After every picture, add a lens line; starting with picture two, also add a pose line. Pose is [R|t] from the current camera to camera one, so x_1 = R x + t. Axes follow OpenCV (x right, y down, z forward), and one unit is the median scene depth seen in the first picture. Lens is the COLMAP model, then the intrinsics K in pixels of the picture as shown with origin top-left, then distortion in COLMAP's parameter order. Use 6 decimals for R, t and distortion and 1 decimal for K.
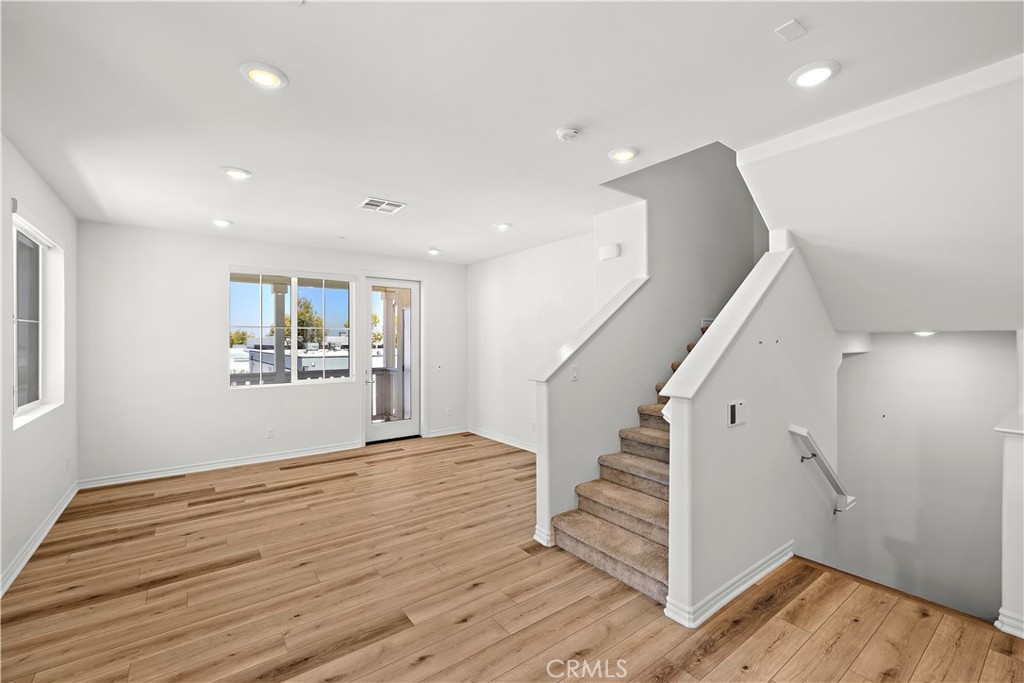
lens RADIAL K [[431.9, 0, 507.8], [0, 431.9, 339.2], [0, 0, 1]] dist [0.005138, -0.000068]
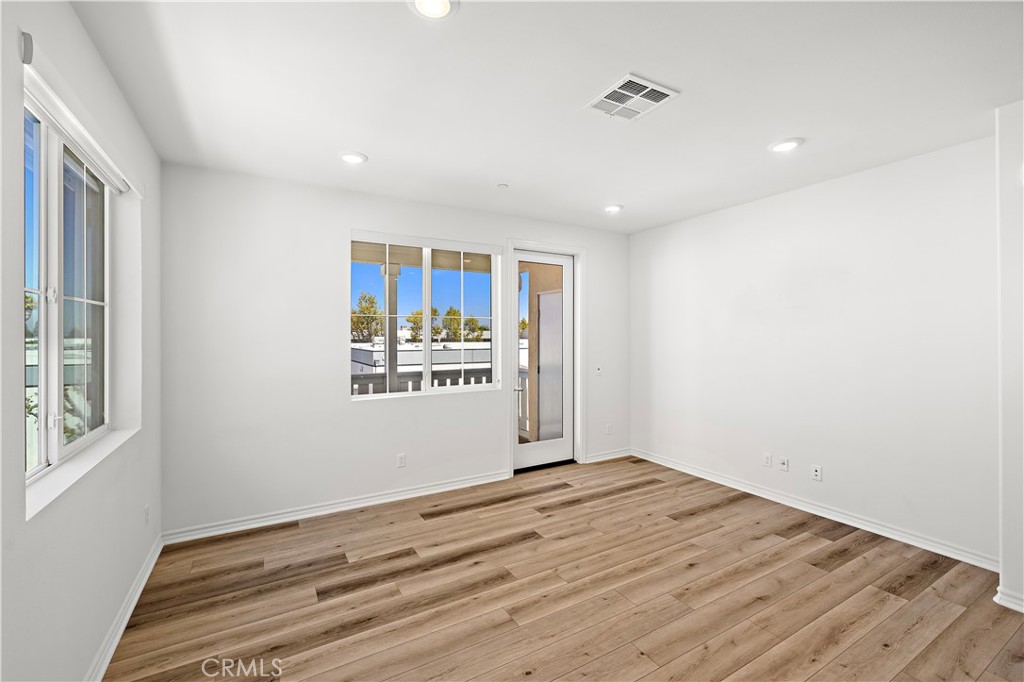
lens RADIAL K [[430.1, 0, 509.0], [0, 430.1, 335.2], [0, 0, 1]] dist [0.002185, 0.000623]
pose [[0.993051, 0.001400, -0.117679, -0.403272], [-0.000900, 0.999990, 0.004297, 0.003100], [0.117683, -0.004161, 0.993042, 0.429984]]
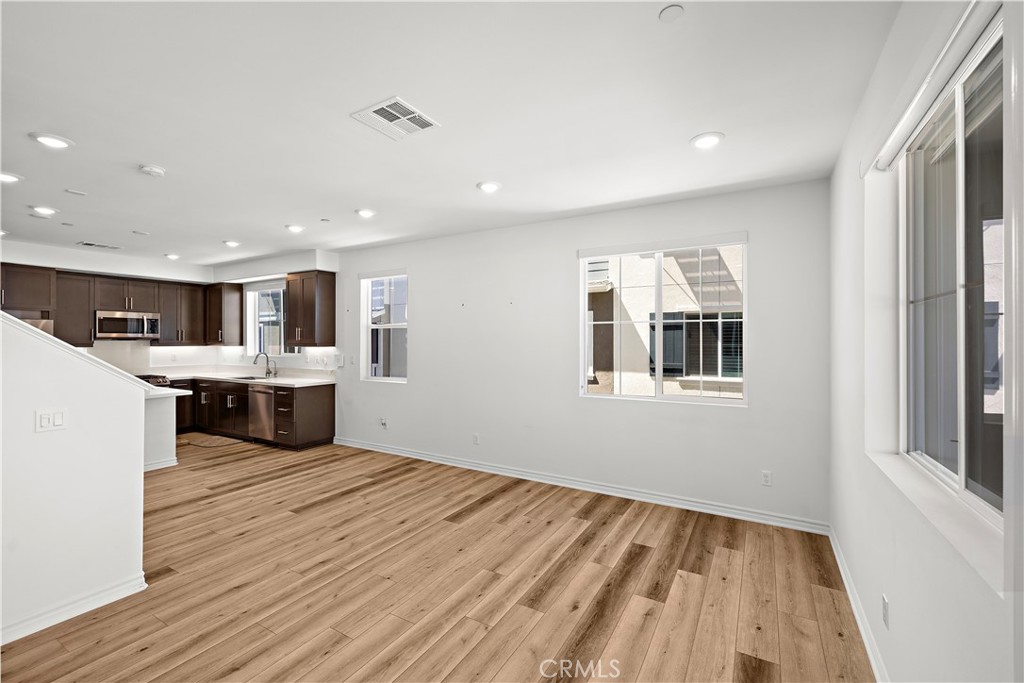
lens RADIAL K [[431.9, 0, 507.8], [0, 431.9, 339.2], [0, 0, 1]] dist [0.005138, -0.000068]
pose [[-0.922543, 0.000041, -0.385894, -0.209387], [0.003359, 0.999963, -0.007925, 0.009606], [0.385880, -0.008608, -0.922509, 1.704481]]
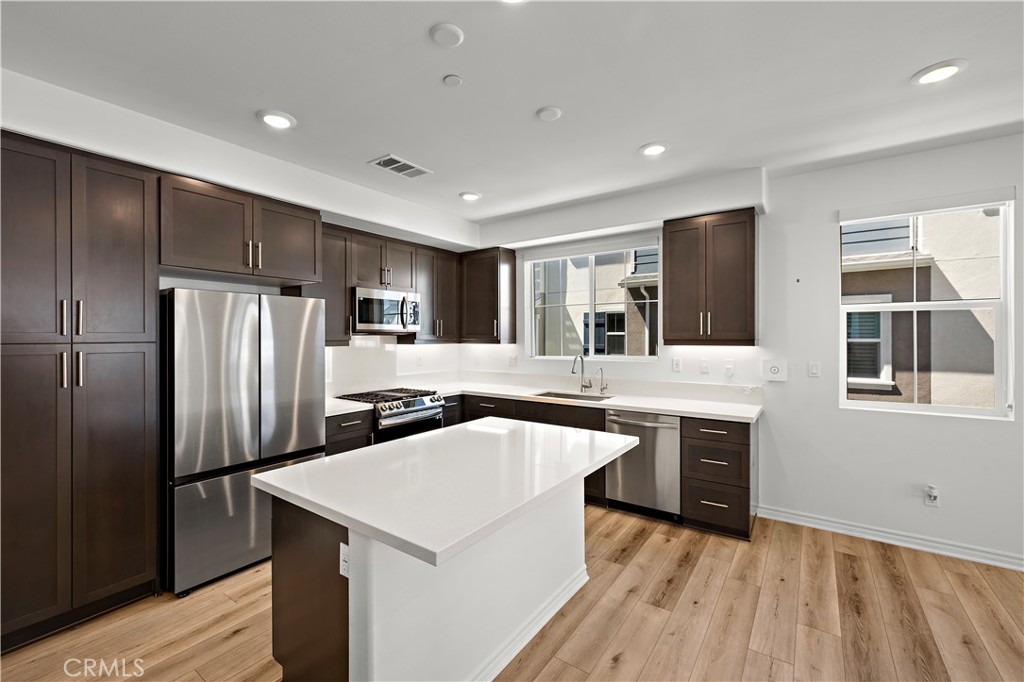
lens RADIAL K [[430.1, 0, 509.0], [0, 430.1, 335.2], [0, 0, 1]] dist [0.002185, 0.000623]
pose [[-0.952518, 0.002781, -0.304469, 0.553195], [0.005243, 0.999960, -0.007270, 0.004754], [0.304436, -0.008521, -0.952495, 0.659561]]
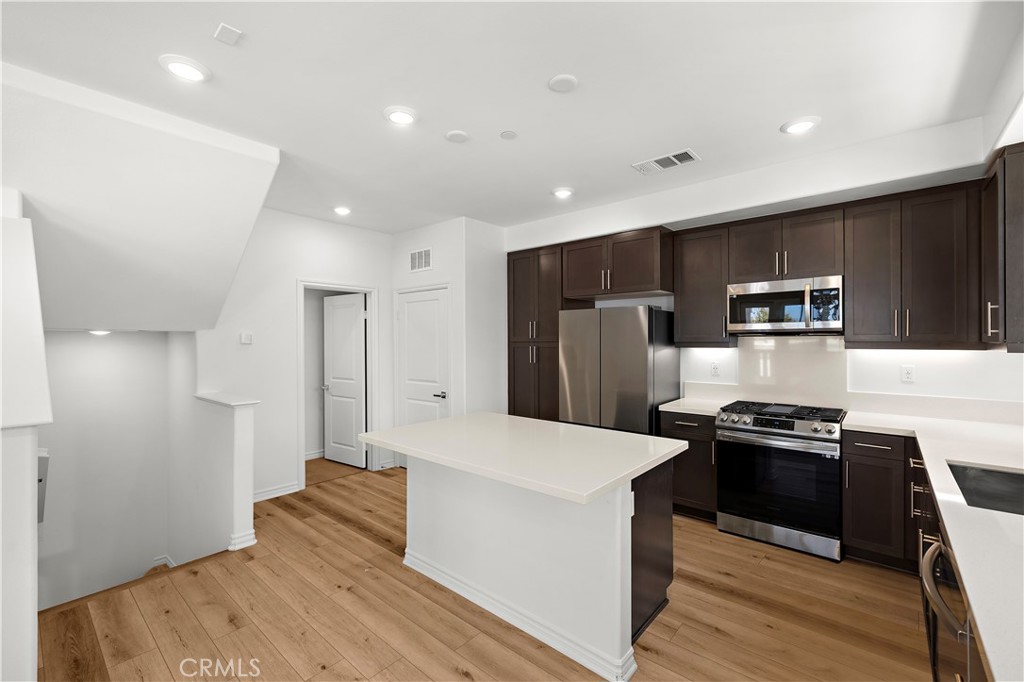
lens RADIAL K [[432.7, 0, 512.0], [0, 432.7, 341.0], [0, 0, 1]] dist [0.001144, 0.000183]
pose [[-0.214956, 0.000122, 0.976624, -0.223950], [-0.000916, 1.000000, -0.000326, 0.005872], [-0.976623, -0.000965, -0.214956, 0.259619]]
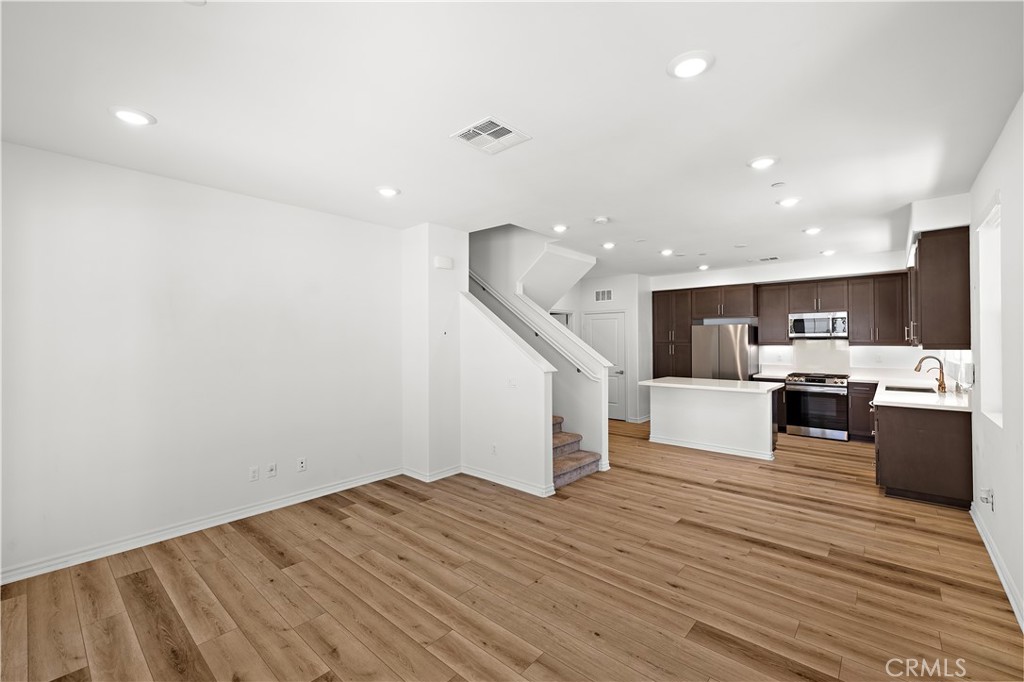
lens RADIAL K [[430.1, 0, 509.0], [0, 430.1, 335.2], [0, 0, 1]] dist [0.002185, 0.000623]
pose [[-0.201215, 0.014335, 0.979442, -0.983070], [-0.002208, 0.999884, -0.015088, 0.005909], [-0.979545, -0.005198, -0.201160, 1.157105]]
